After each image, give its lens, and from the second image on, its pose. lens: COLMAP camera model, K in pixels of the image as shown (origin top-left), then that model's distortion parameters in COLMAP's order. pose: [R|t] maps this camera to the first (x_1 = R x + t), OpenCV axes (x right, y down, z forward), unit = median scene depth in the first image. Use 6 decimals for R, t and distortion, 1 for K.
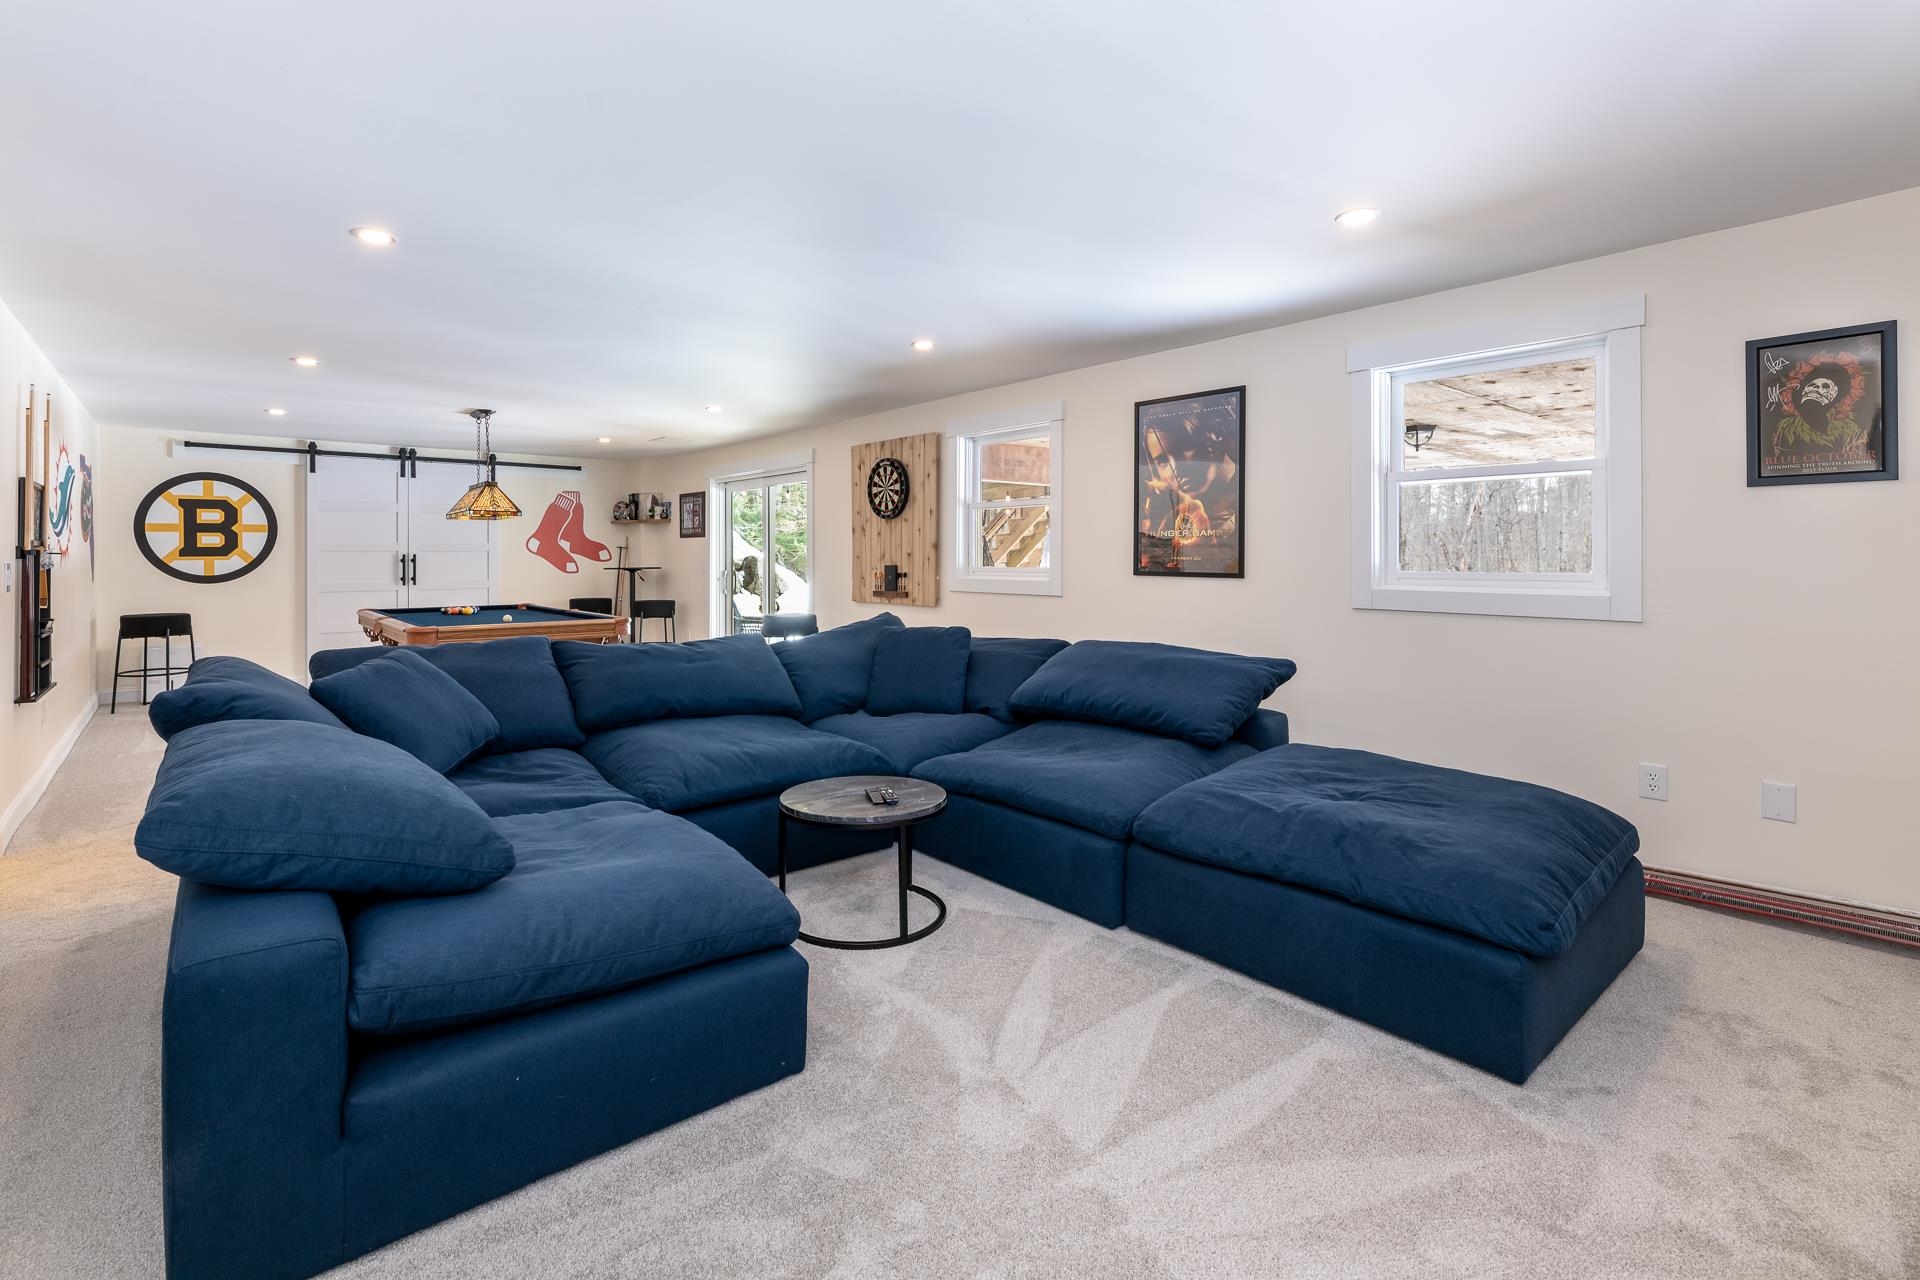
lens RADIAL K [[824.4, 0, 960.0], [0, 824.4, 640.0], [0, 0, 1]] dist [0.000284, 0.000001]
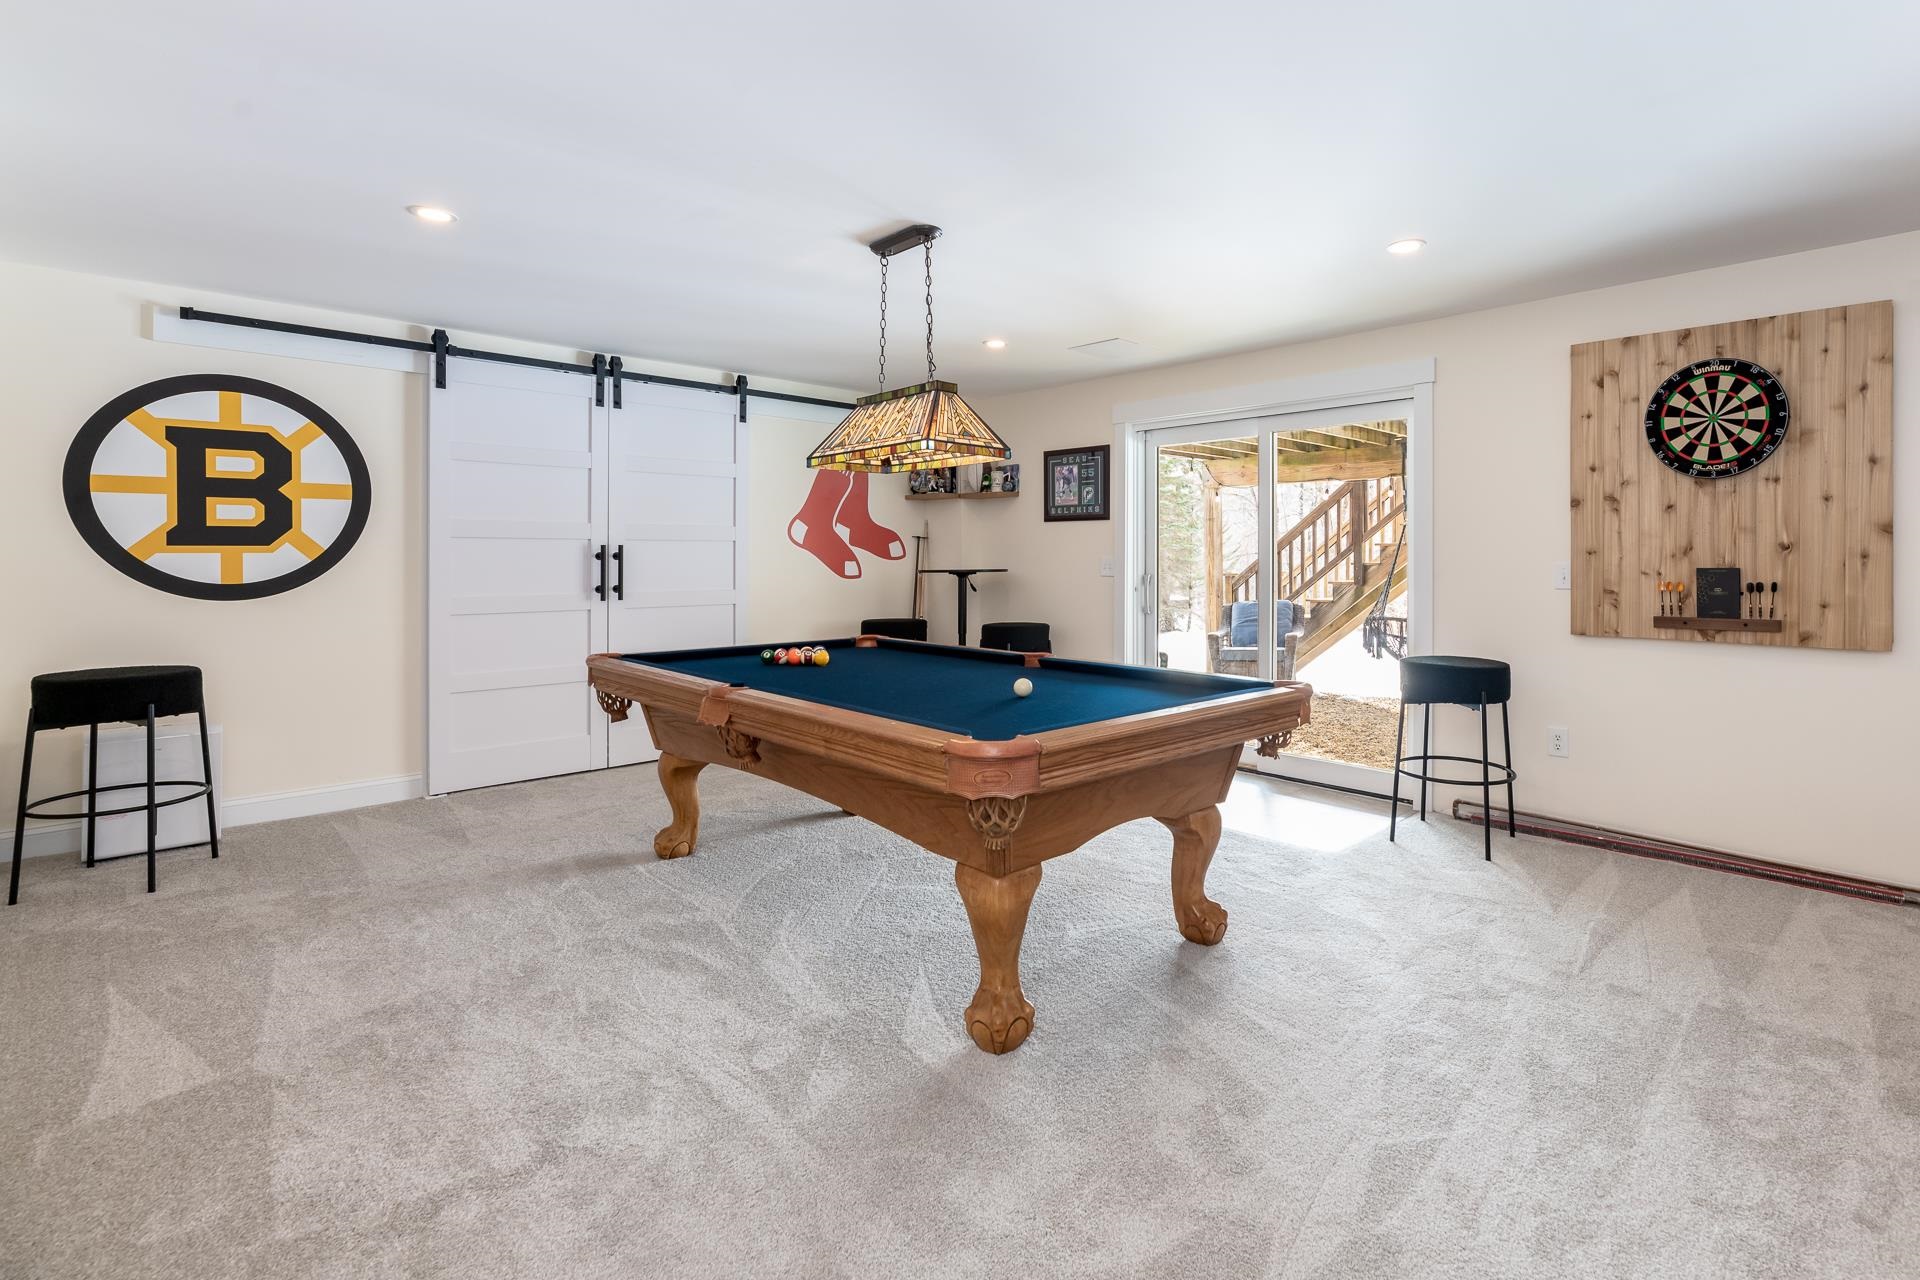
lens RADIAL K [[744.3, 0, 962.6], [0, 744.3, 628.7], [0, 0, 1]] dist [-0.002558, -0.000143]
pose [[0.994266, -0.005880, 0.106773, -0.522263], [0.006576, 0.999959, -0.006166, -0.045781], [-0.106733, 0.006833, 0.994264, 0.510425]]
